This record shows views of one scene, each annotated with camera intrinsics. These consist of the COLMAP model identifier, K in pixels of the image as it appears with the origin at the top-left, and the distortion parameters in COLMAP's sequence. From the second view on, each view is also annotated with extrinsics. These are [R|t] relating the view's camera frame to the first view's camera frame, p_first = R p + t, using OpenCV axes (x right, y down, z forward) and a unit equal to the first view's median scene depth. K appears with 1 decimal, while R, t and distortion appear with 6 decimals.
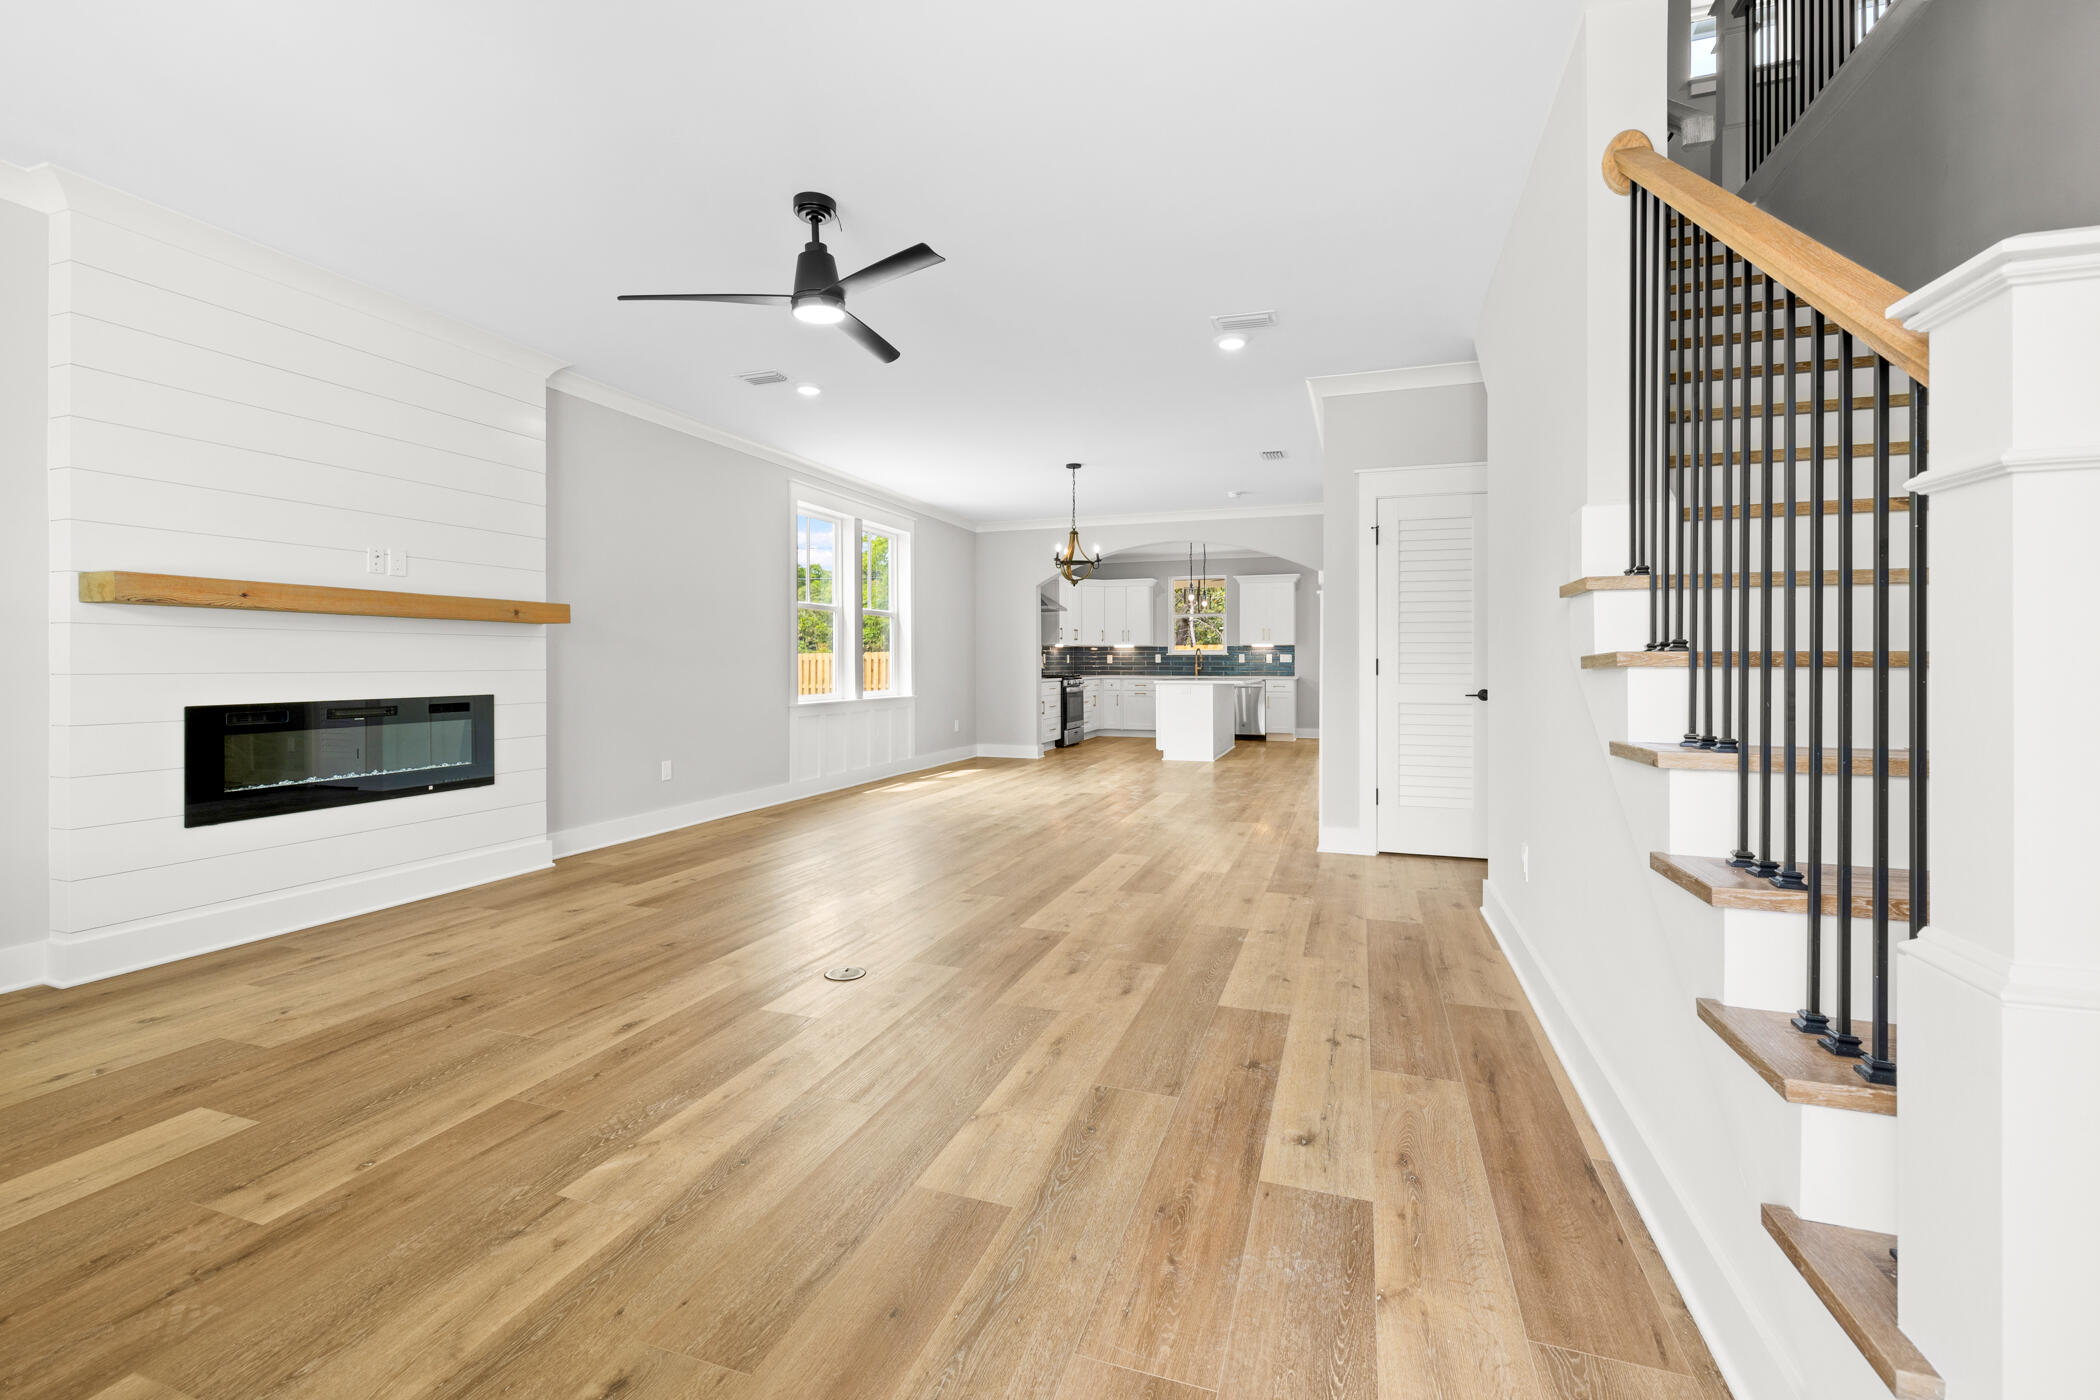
lens RADIAL K [[907.7, 0, 1044.9], [0, 907.7, 692.7], [0, 0, 1]] dist [0.000300, -0.000096]
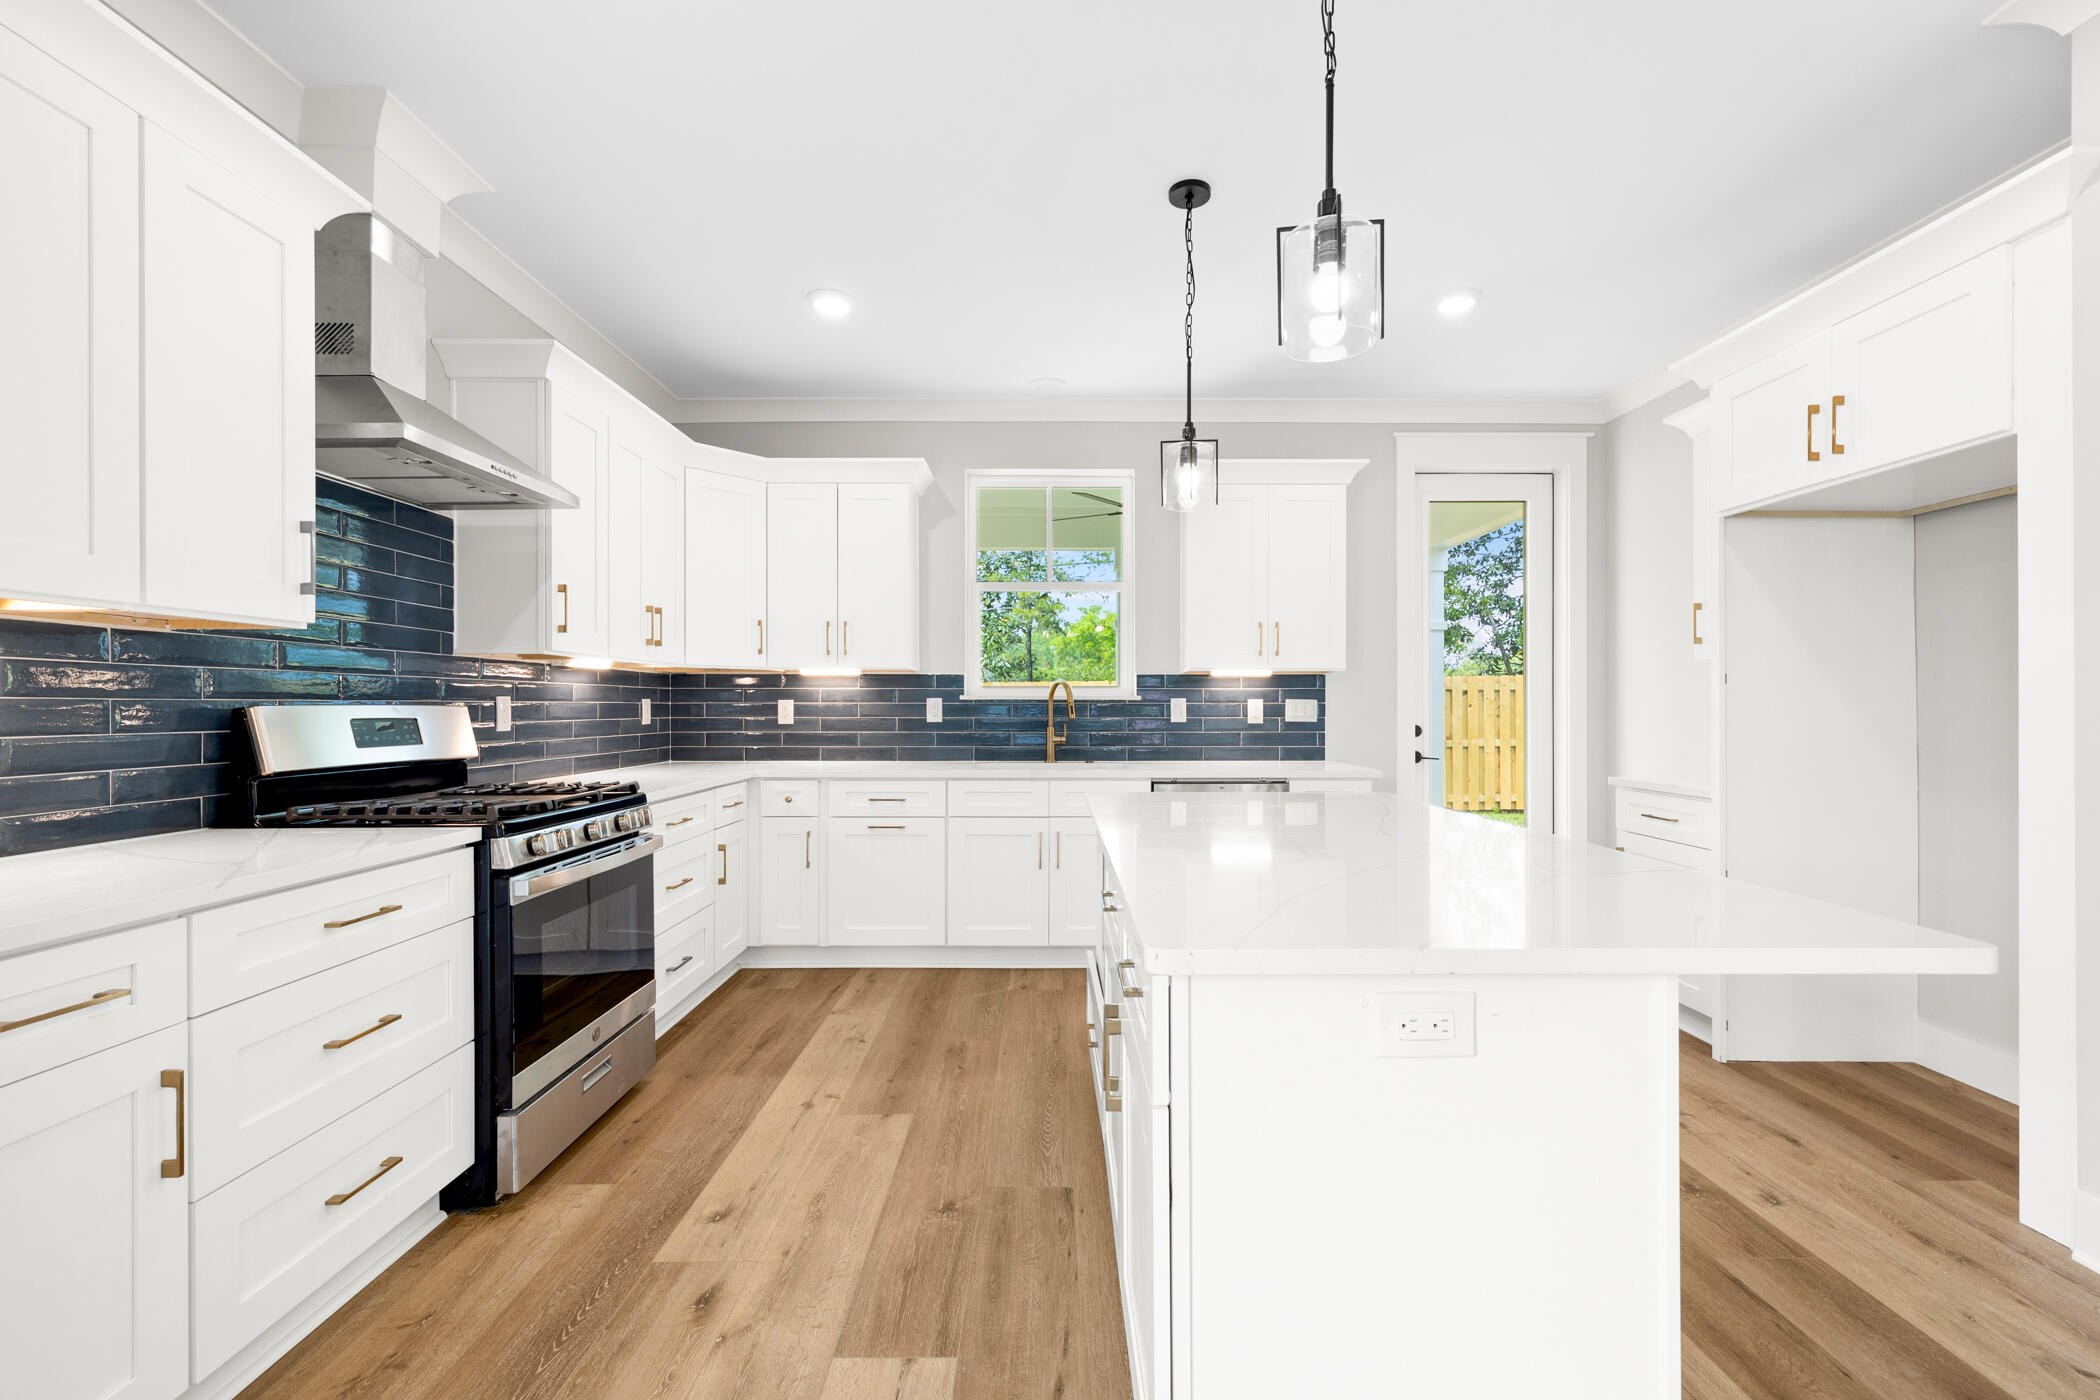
lens RADIAL K [[907.7, 0, 1044.9], [0, 907.7, 692.7], [0, 0, 1]] dist [0.000300, -0.000096]
pose [[0.947321, 0.007259, 0.320203, 0.056959], [0.008025, 0.998891, -0.046389, -0.028727], [-0.320185, 0.046515, 0.946213, 0.684772]]
